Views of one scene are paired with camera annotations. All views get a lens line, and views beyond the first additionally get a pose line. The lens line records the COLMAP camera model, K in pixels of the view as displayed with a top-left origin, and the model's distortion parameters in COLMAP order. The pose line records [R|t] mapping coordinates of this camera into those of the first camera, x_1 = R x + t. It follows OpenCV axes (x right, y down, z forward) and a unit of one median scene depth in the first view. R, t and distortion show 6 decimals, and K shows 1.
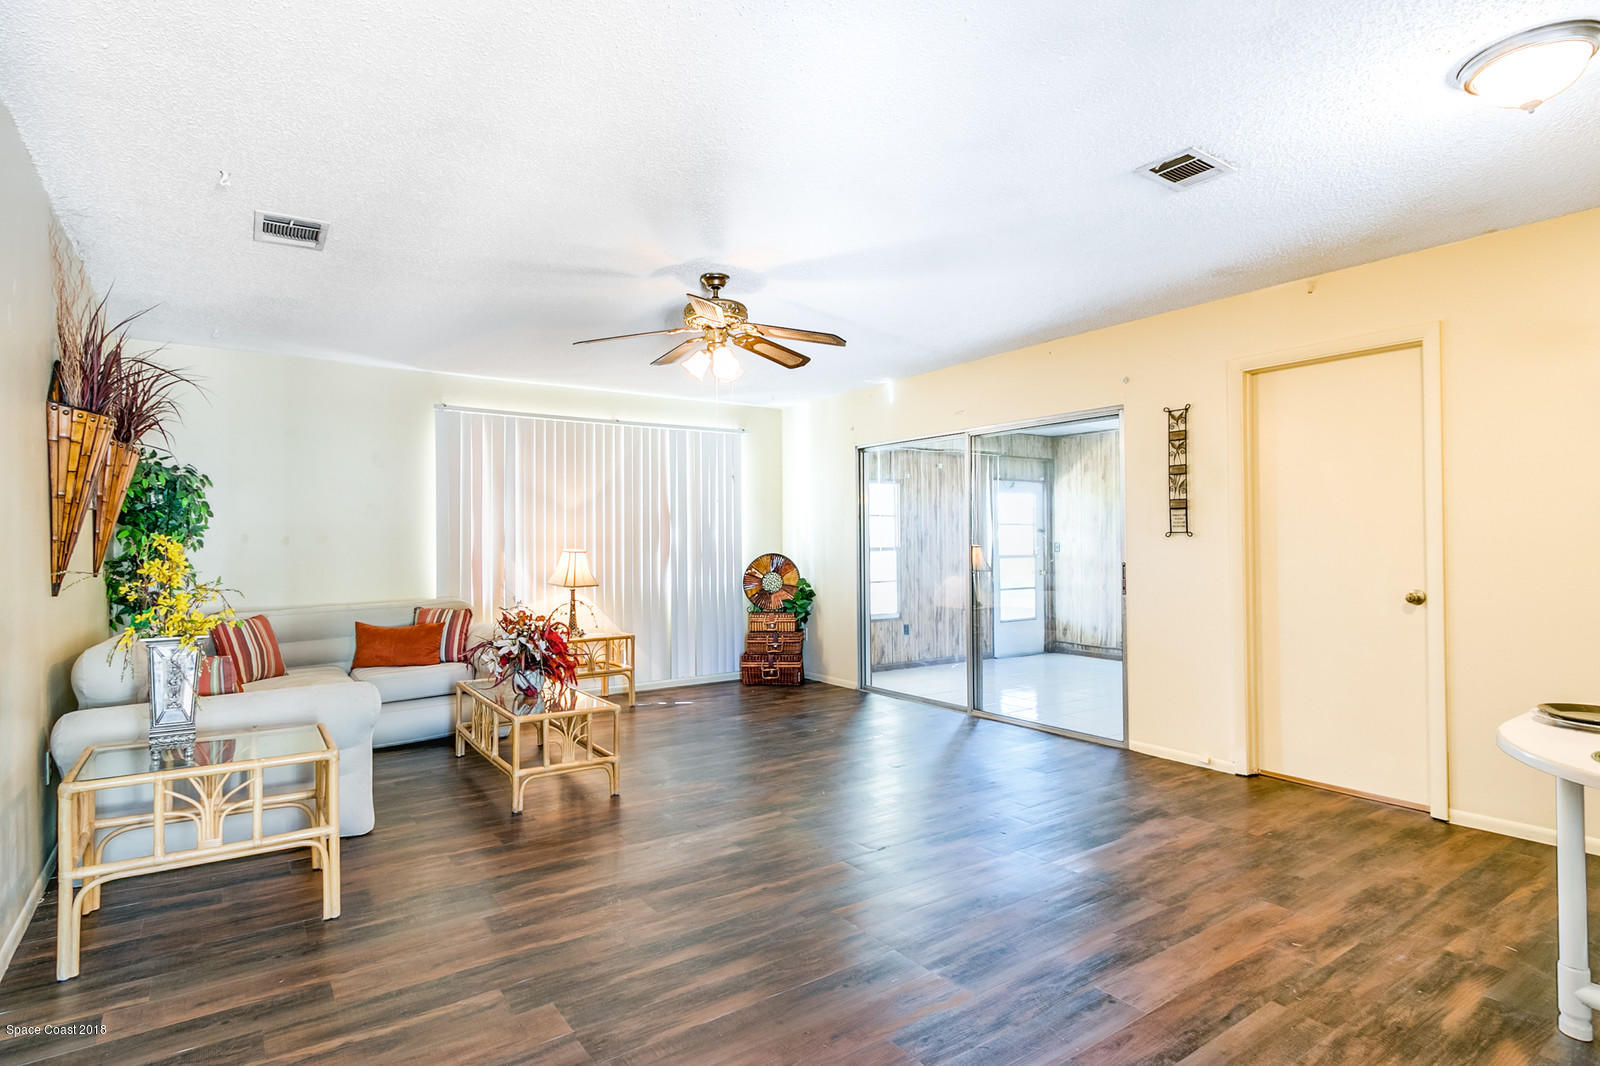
lens RADIAL K [[819.5, 0, 796.5], [0, 819.5, 540.2], [0, 0, 1]] dist [0.005349, 0.000842]
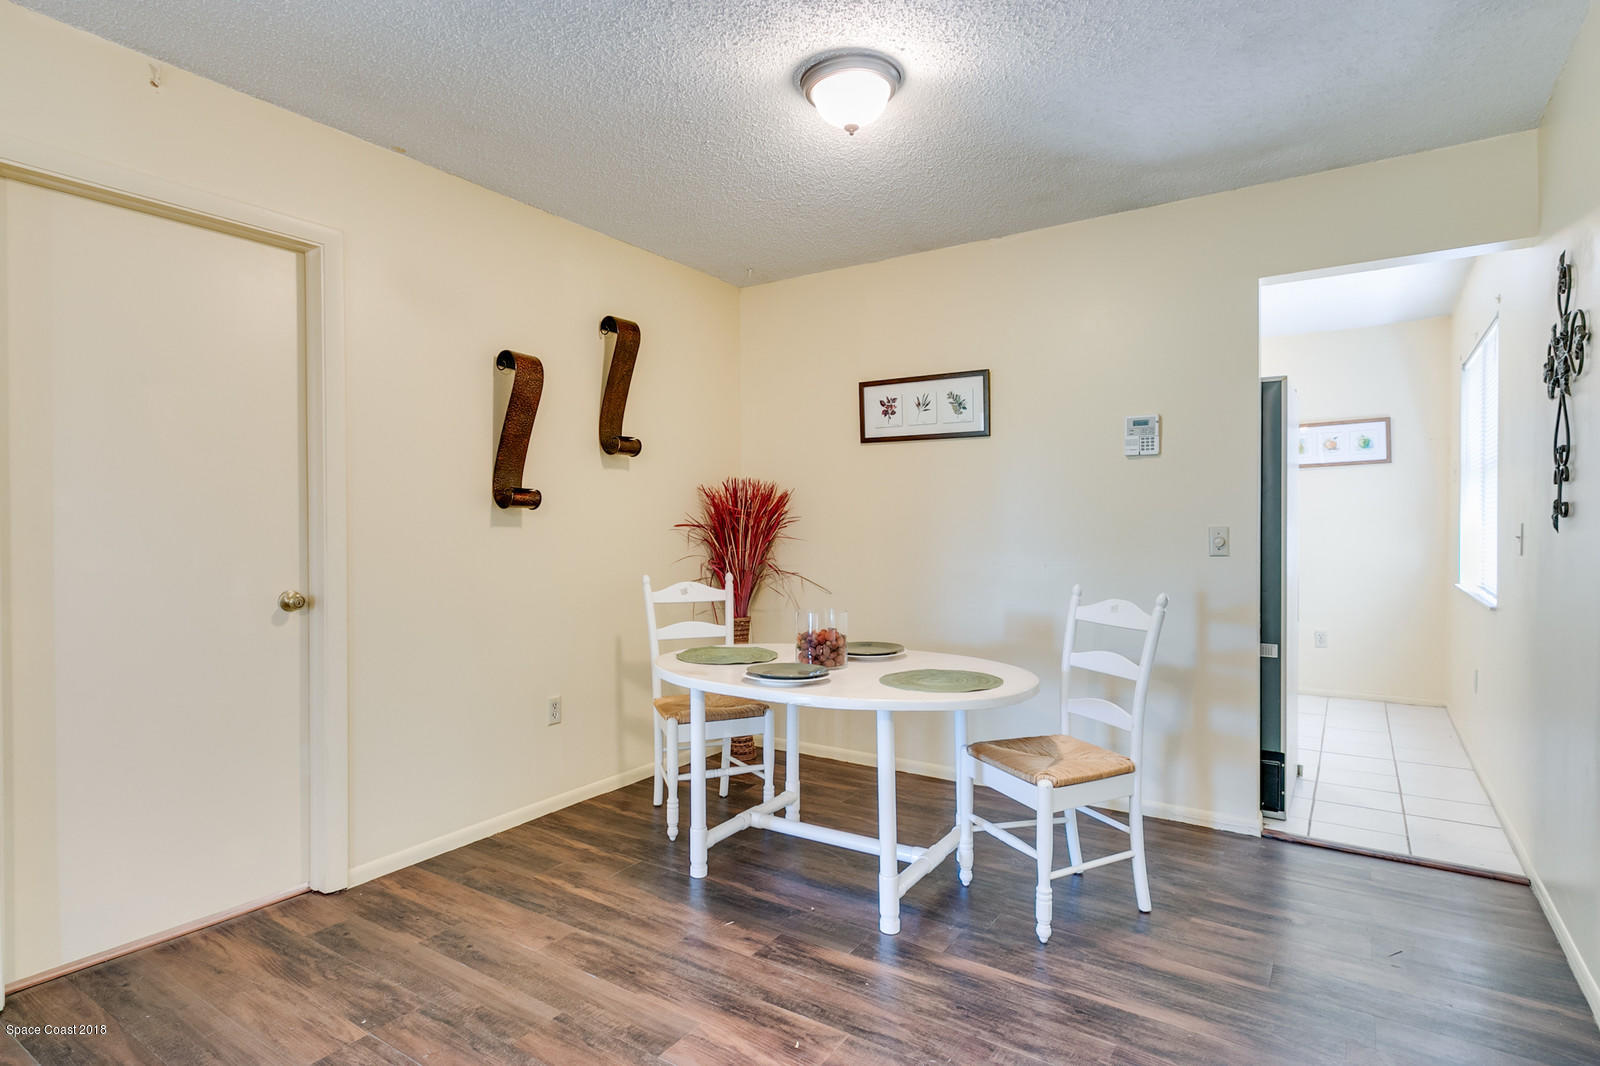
lens RADIAL K [[837.6, 0, 791.4], [0, 837.6, 531.8], [0, 0, 1]] dist [0.011255, -0.001755]
pose [[-0.348380, -0.000060, 0.937354, -0.091339], [-0.001508, 0.999999, -0.000497, 0.011533], [-0.937352, -0.001587, -0.348379, 0.951791]]
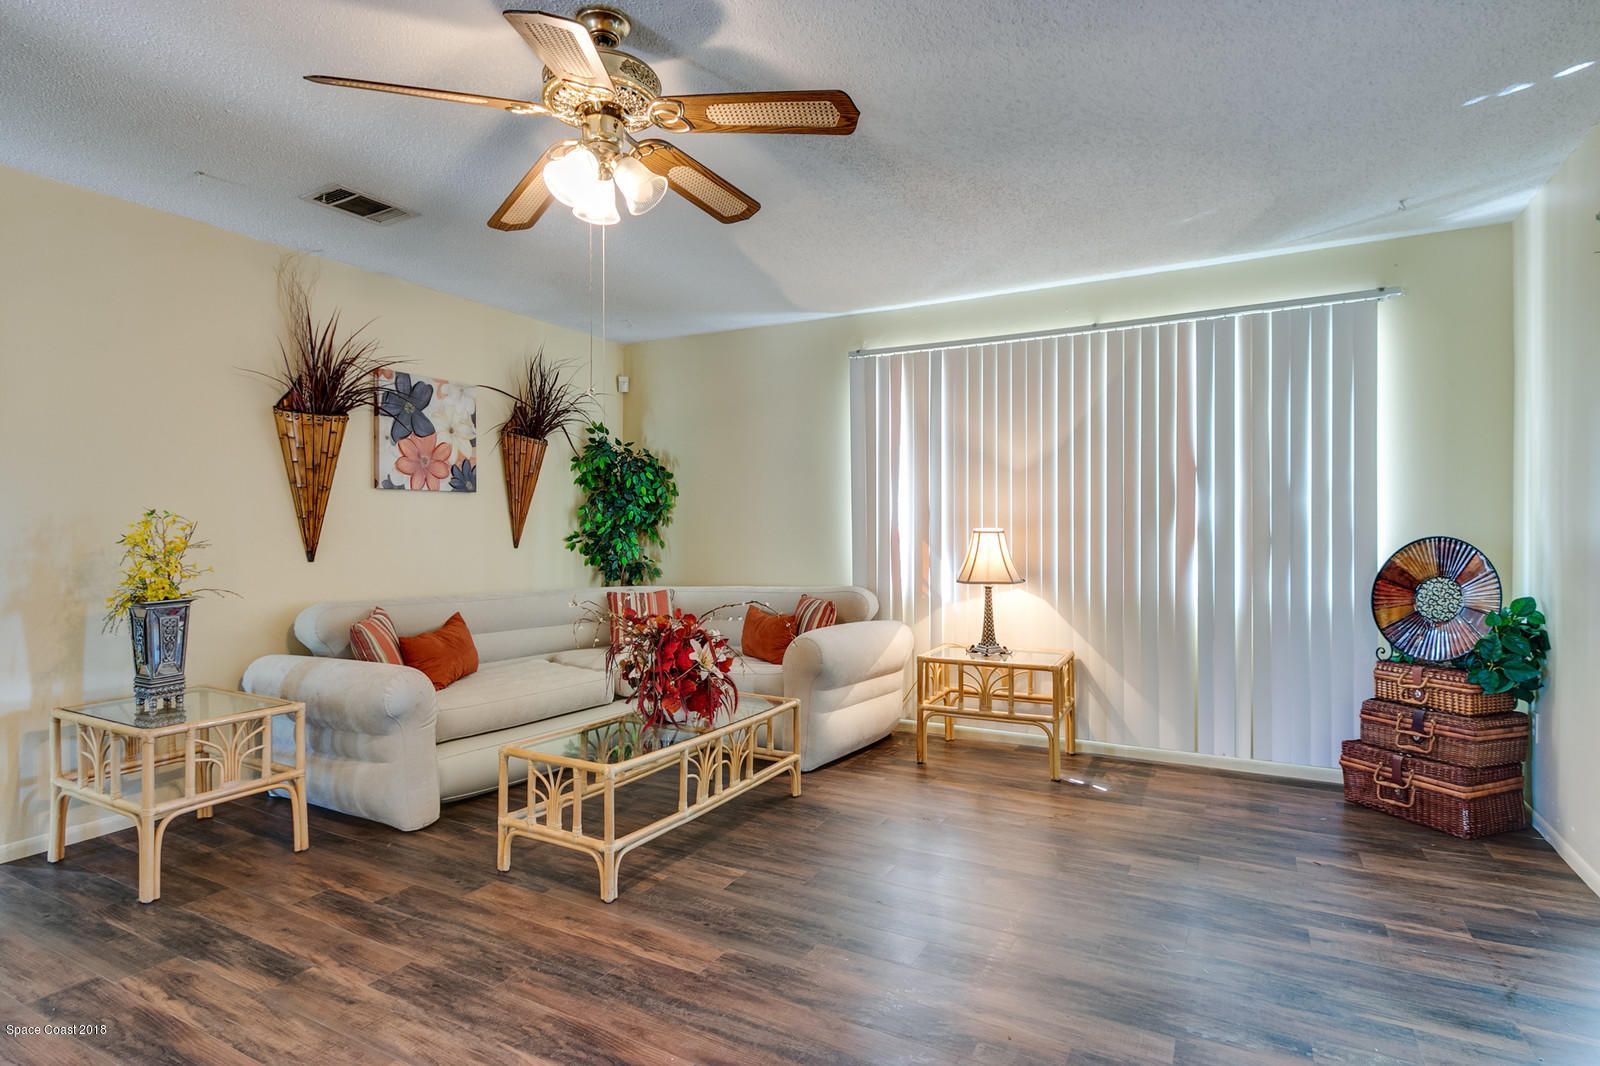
lens RADIAL K [[837.6, 0, 785.8], [0, 837.6, 537.4], [0, 0, 1]] dist [0.011255, -0.001755]
pose [[0.429118, 0.015127, -0.903122, 0.553627], [0.007209, 0.999771, 0.020171, 0.007394], [0.903220, -0.015167, 0.428910, 1.050456]]
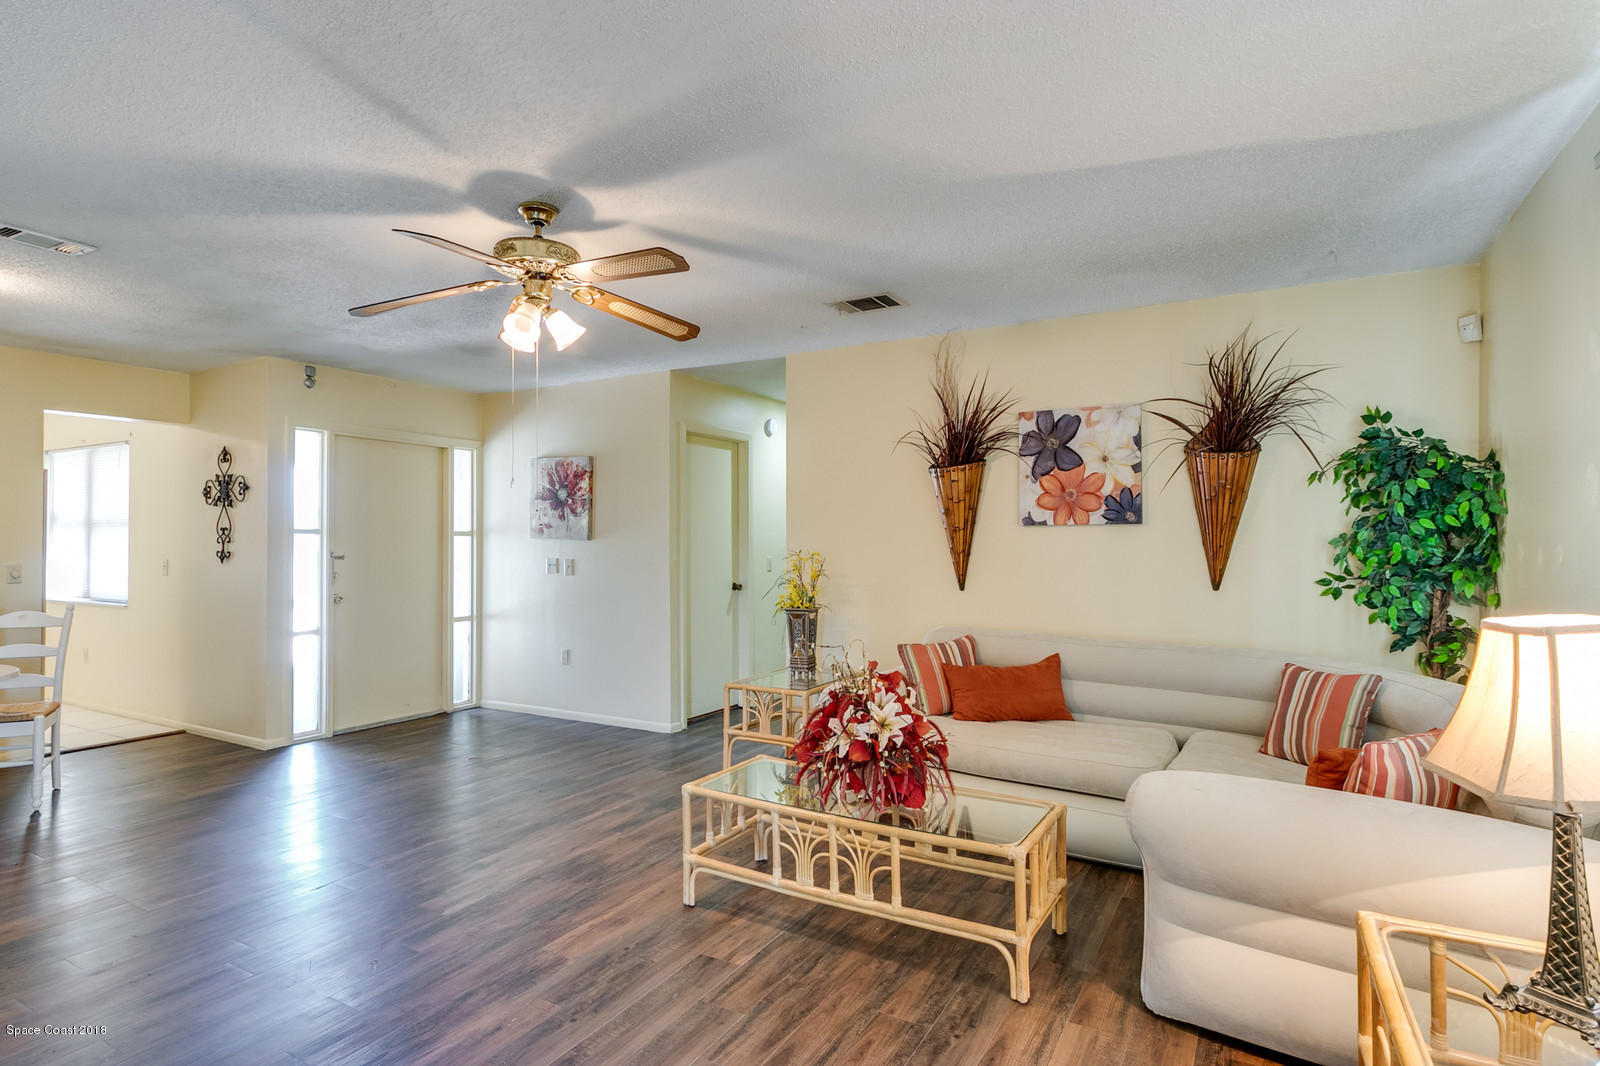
lens RADIAL K [[837.6, 0, 789.0], [0, 837.6, 529.7], [0, 0, 1]] dist [0.011255, -0.001755]
pose [[-0.914581, -0.001608, -0.404400, 0.004050], [0.008223, 0.999711, -0.022572, -0.012093], [0.404319, -0.023969, -0.914304, 2.163889]]
